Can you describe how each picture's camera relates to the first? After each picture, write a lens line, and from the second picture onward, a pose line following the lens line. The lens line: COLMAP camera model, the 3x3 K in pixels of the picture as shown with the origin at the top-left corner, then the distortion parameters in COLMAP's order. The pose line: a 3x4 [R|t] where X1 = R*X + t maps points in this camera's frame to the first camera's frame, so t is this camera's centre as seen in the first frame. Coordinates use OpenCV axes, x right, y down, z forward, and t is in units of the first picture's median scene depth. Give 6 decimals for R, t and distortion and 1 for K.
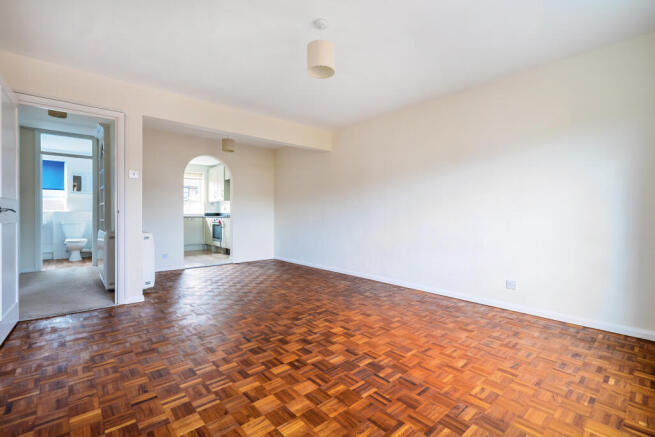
lens RADIAL K [[280.6, 0, 325.3], [0, 280.6, 215.8], [0, 0, 1]] dist [0.000690, 0.000049]
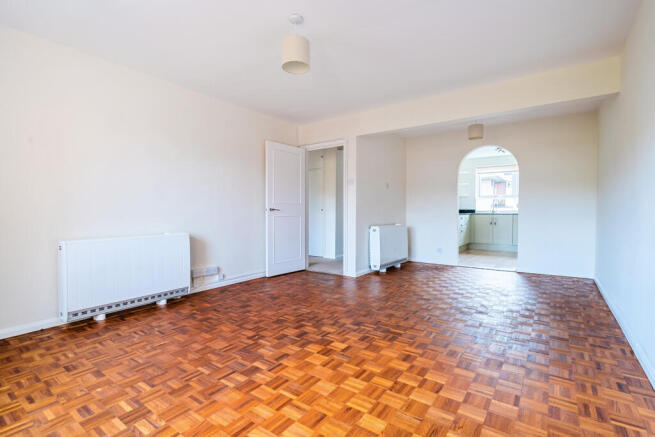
lens RADIAL K [[280.6, 0, 325.3], [0, 280.6, 215.8], [0, 0, 1]] dist [0.000690, 0.000049]
pose [[0.295237, 0.010251, -0.955369, 0.757423], [-0.000499, 0.999944, 0.010575, 0.000193], [0.955424, -0.002645, 0.295225, 0.630092]]
